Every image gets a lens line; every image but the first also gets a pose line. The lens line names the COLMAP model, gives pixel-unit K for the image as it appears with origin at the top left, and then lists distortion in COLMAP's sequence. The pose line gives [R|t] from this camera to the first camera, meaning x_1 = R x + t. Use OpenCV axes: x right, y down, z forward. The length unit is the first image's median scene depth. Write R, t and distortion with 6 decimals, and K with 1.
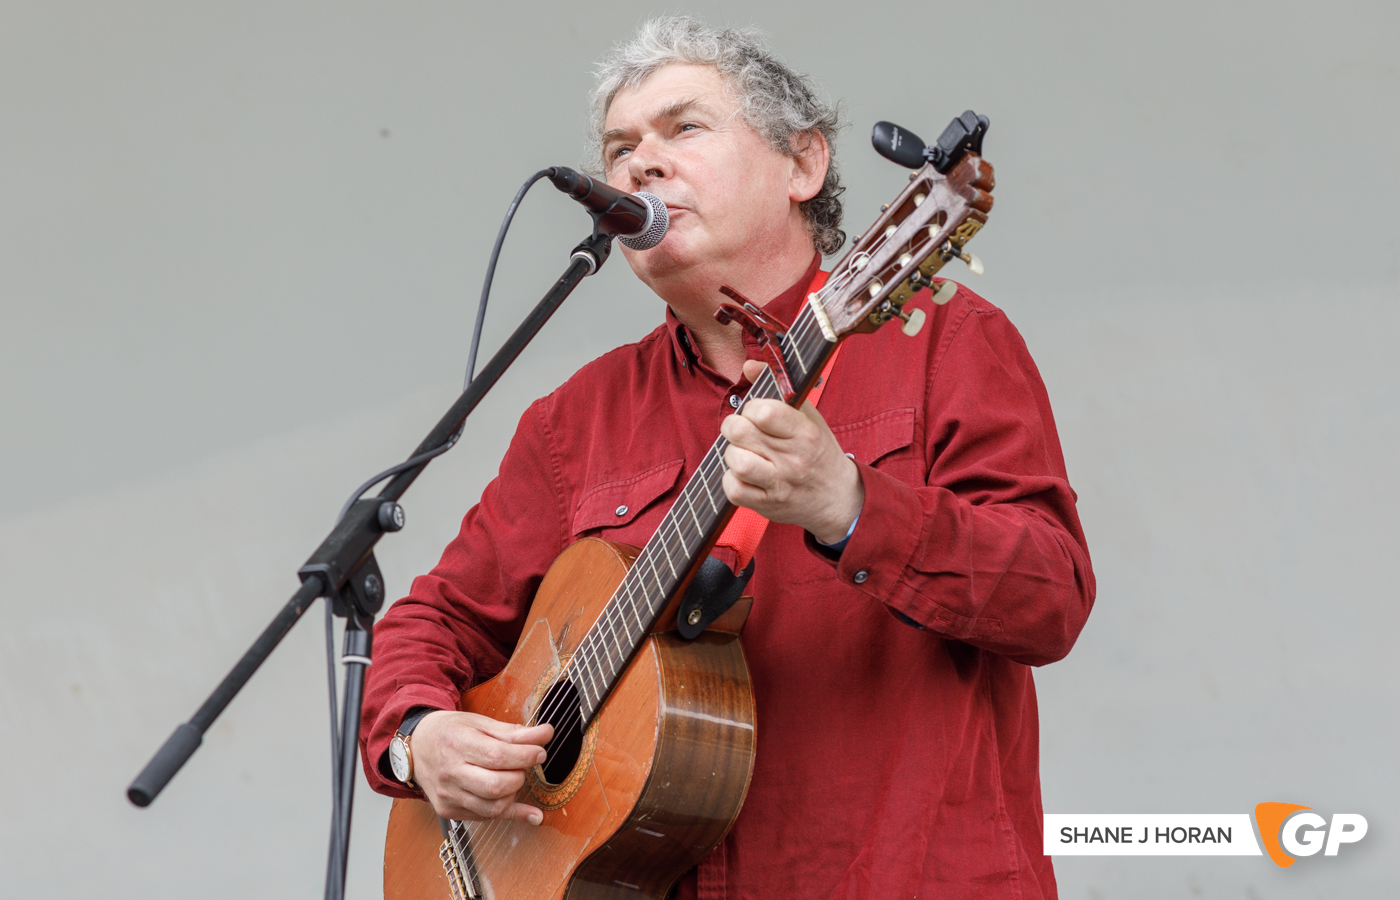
lens RADIAL K [[4256.6, 0, 701.6], [0, 4256.6, 453.7], [0, 0, 1]] dist [0.548436, 0.000000]
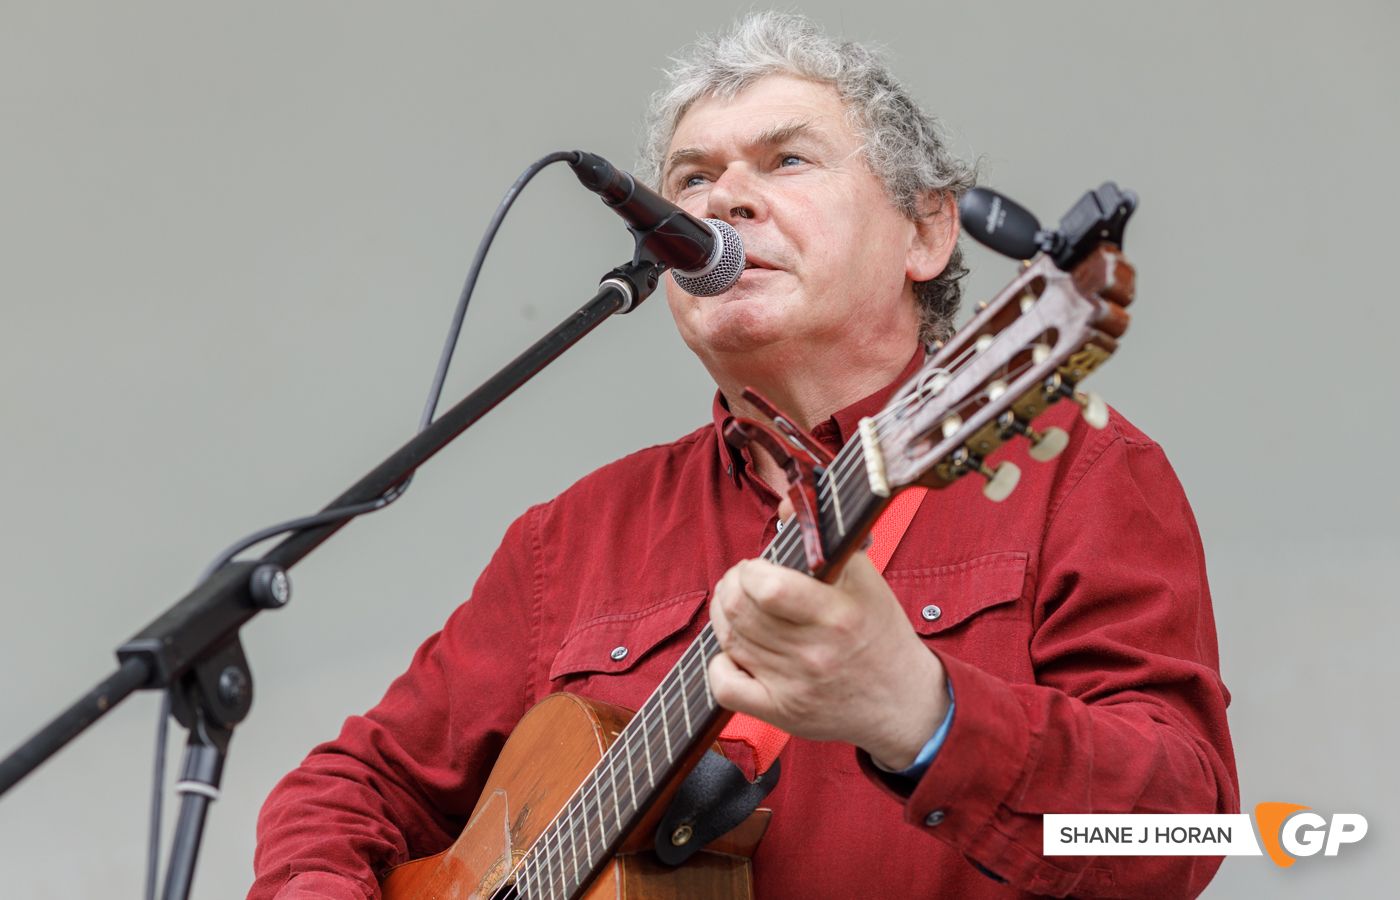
lens RADIAL K [[4256.6, 0, 696.2], [0, 4256.6, 445.4], [0, 0, 1]] dist [0.548436, 0.000000]
pose [[0.994351, 0.096944, -0.043230, 0.024706], [-0.097145, 0.995267, -0.002574, -0.024633], [0.042776, 0.006759, 0.999062, 0.257547]]
